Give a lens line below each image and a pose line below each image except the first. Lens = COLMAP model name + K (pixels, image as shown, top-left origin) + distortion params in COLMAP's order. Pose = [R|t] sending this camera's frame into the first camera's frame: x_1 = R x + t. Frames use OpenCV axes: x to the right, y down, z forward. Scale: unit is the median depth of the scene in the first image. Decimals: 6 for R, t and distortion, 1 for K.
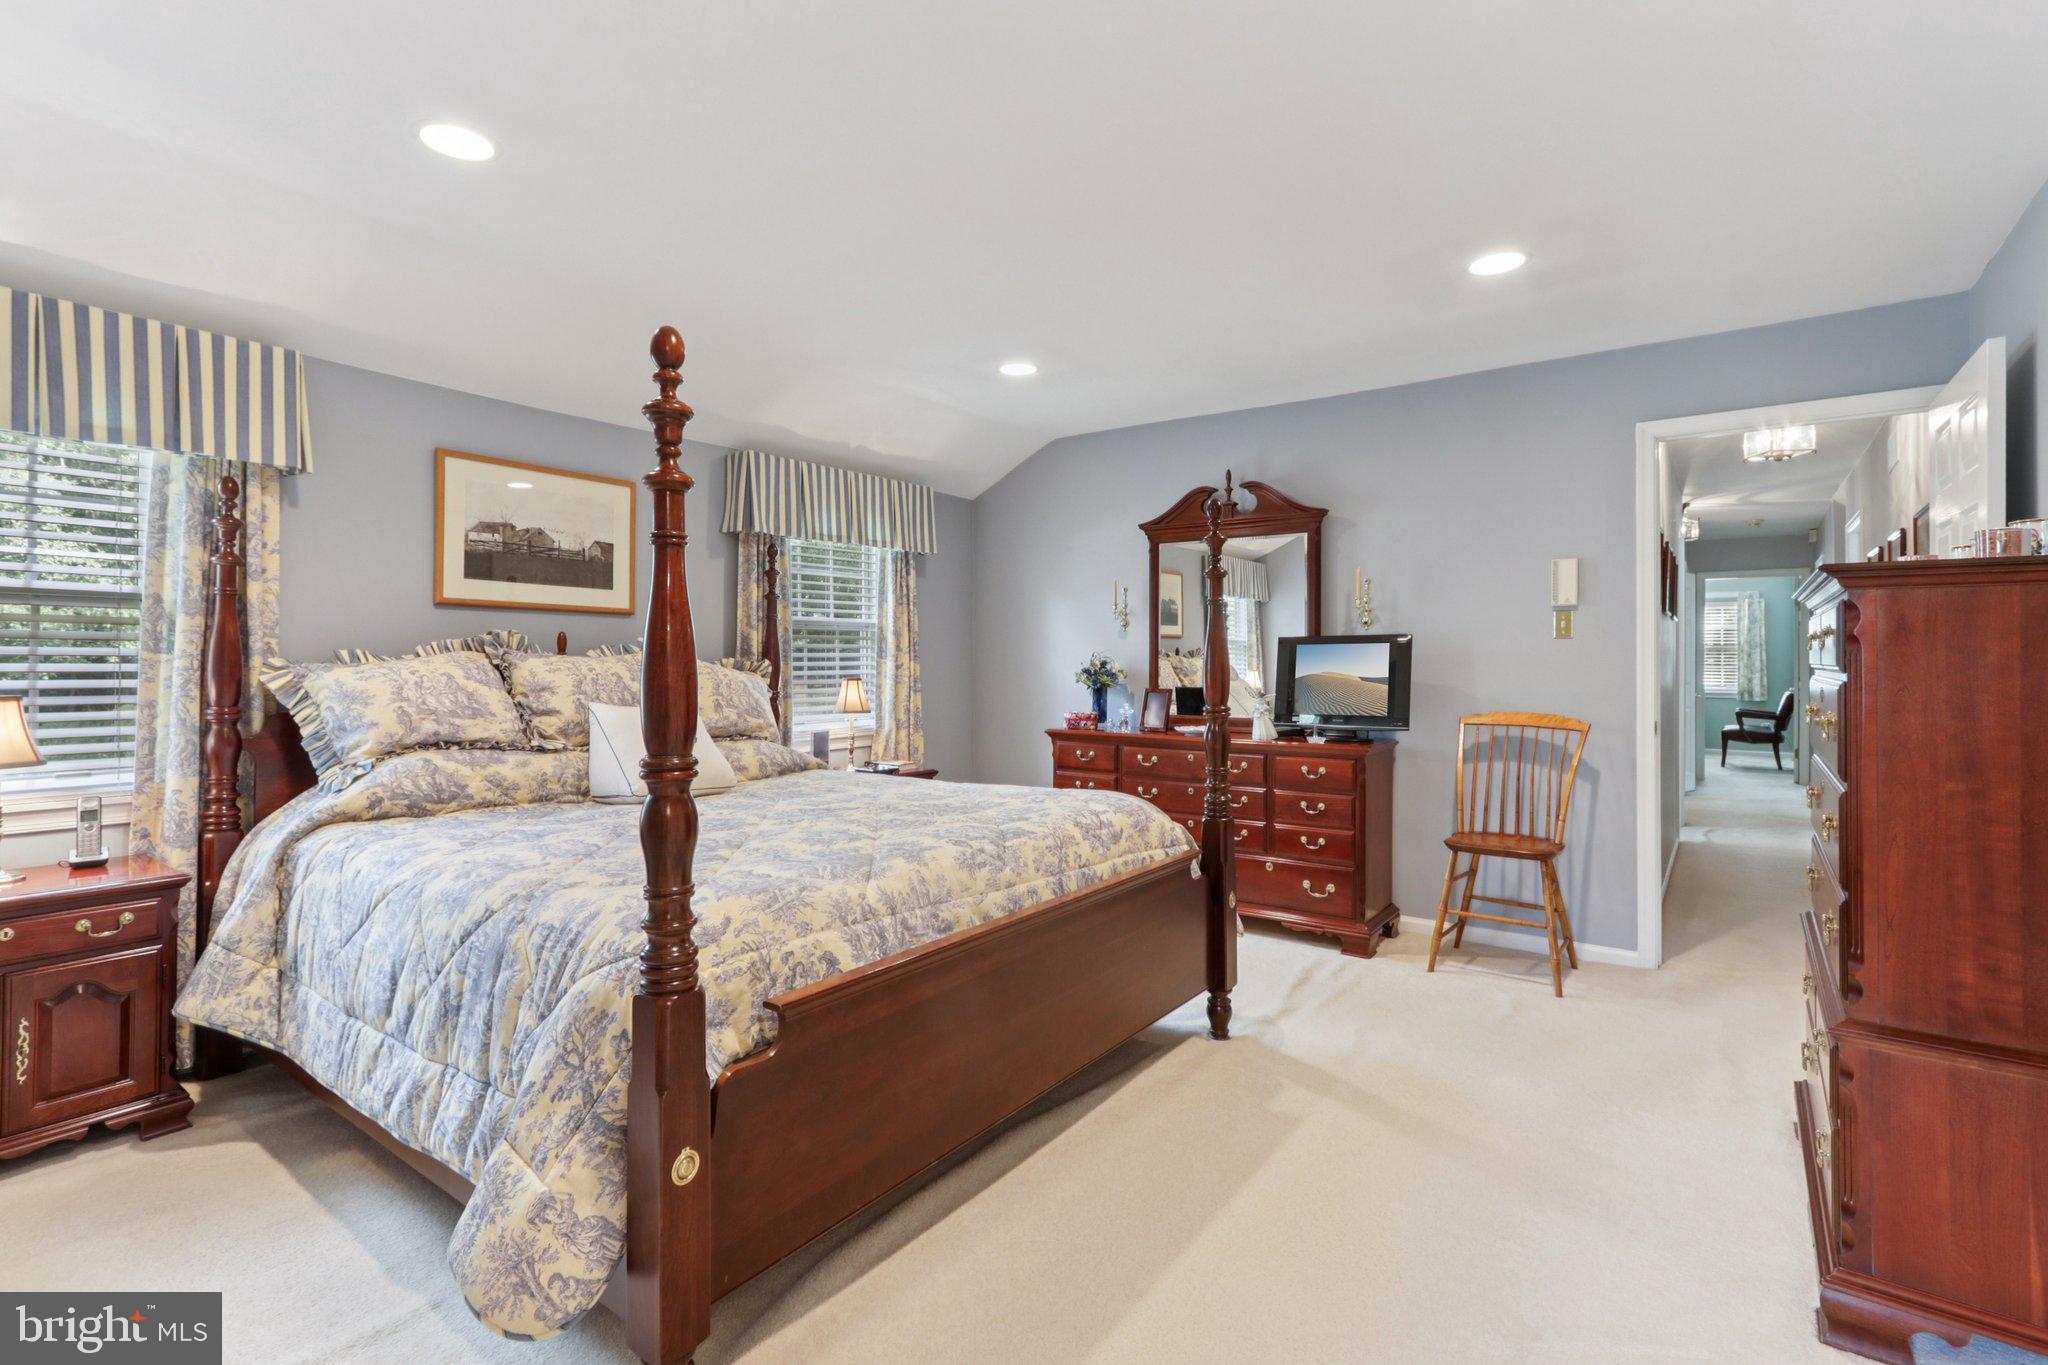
lens RADIAL K [[944.1, 0, 1013.9], [0, 944.1, 652.3], [0, 0, 1]] dist [0.018148, -0.000052]
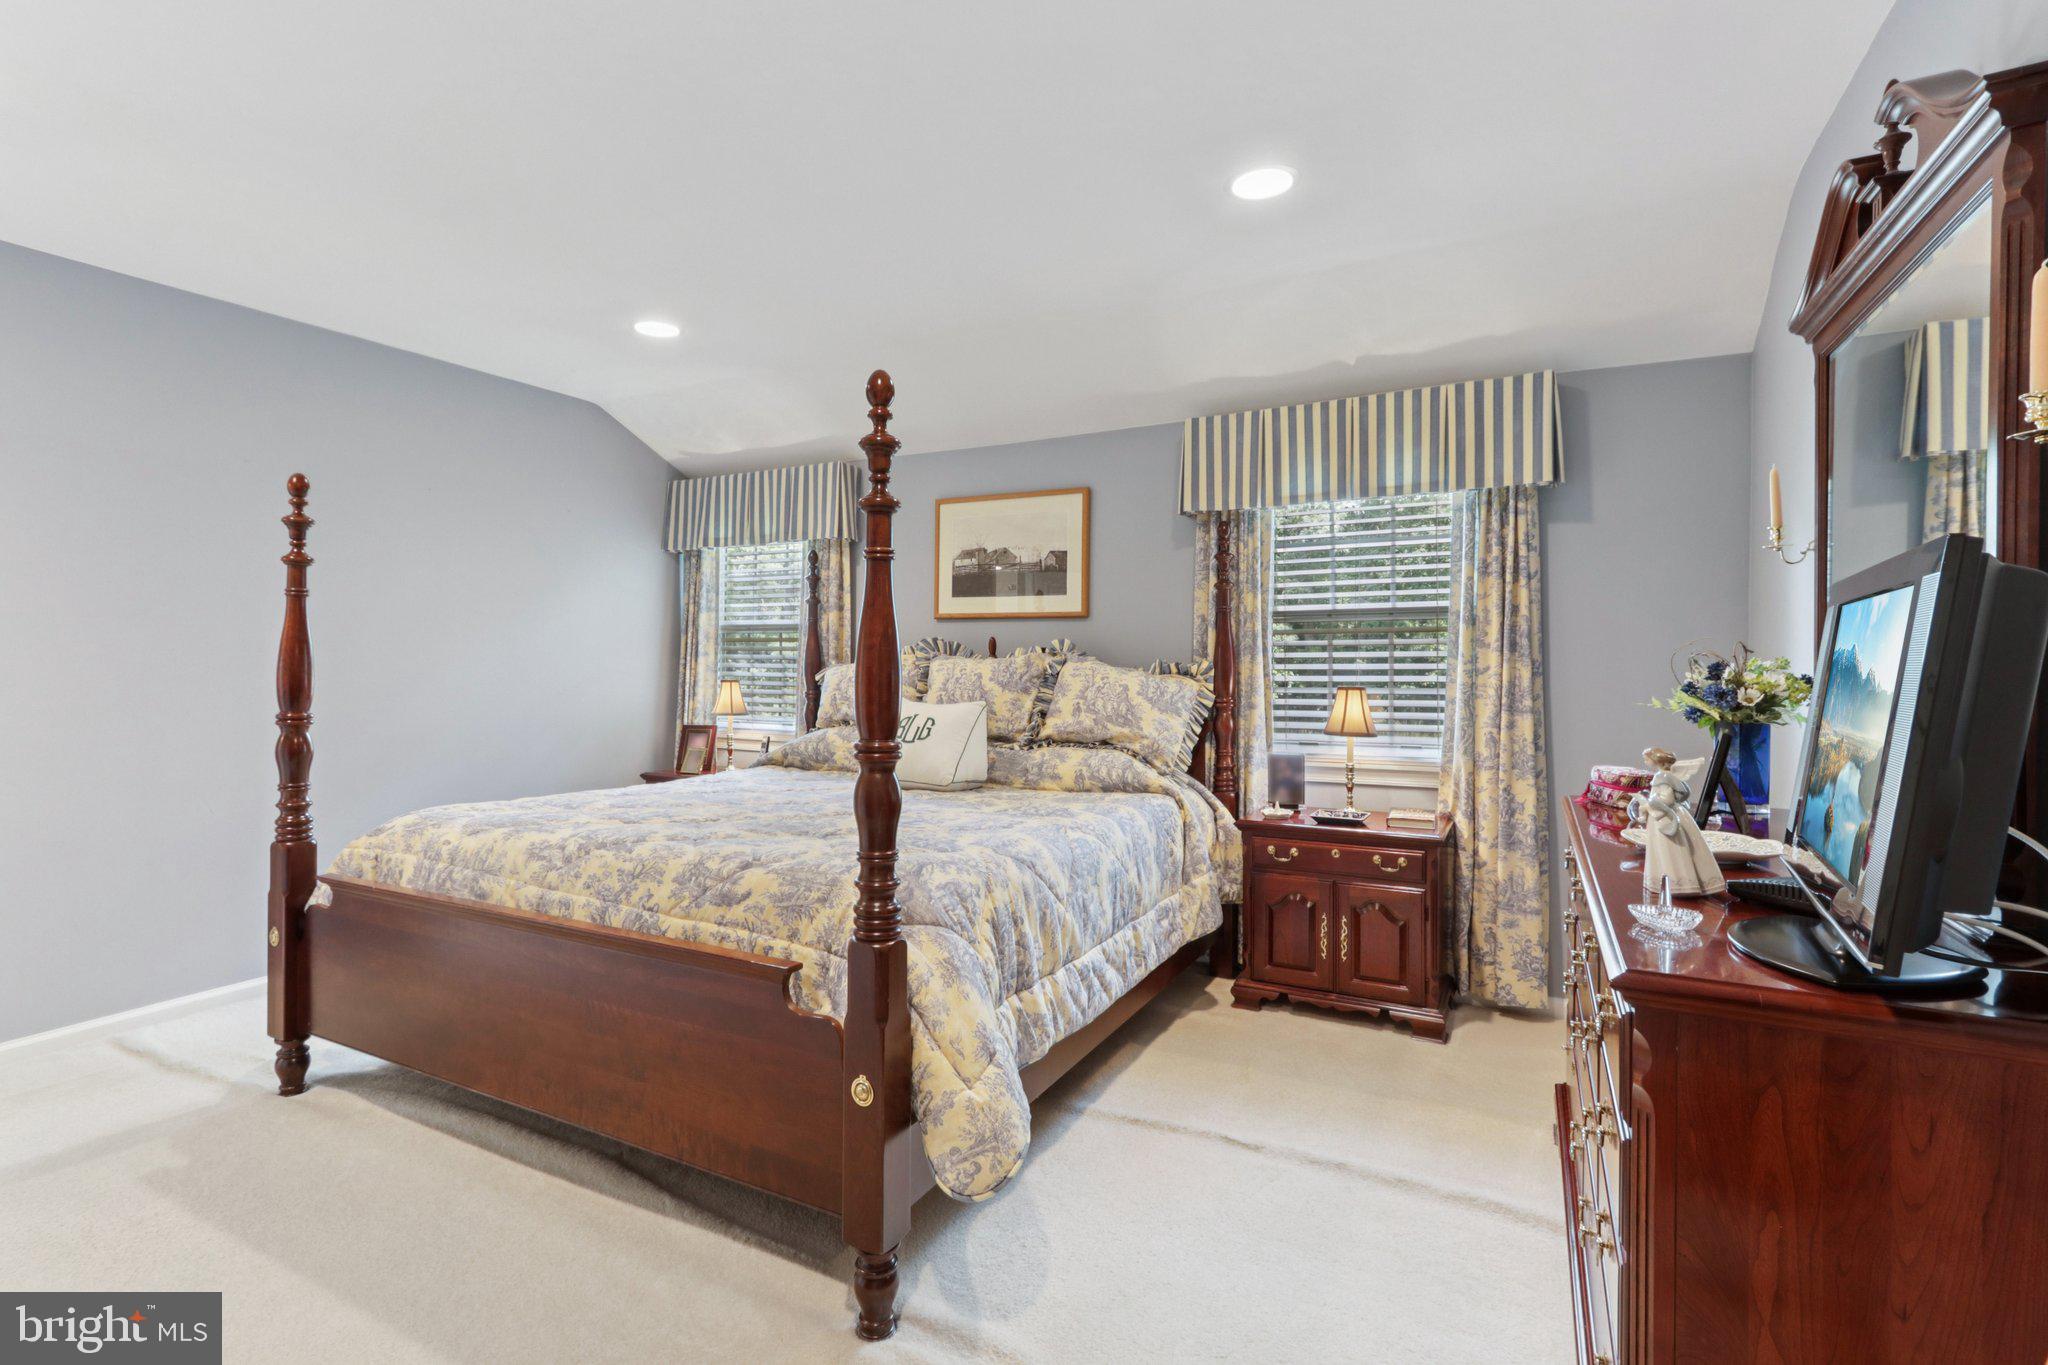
lens RADIAL K [[984.3, 0, 1024.0], [0, 984.3, 682.5], [0, 0, 1]] dist [0.020767, 0.000012]
pose [[0.159718, 0.024455, -0.986860, 0.722405], [0.009927, 0.999603, 0.026377, 0.002211], [0.987113, -0.014009, 0.159412, 0.861153]]
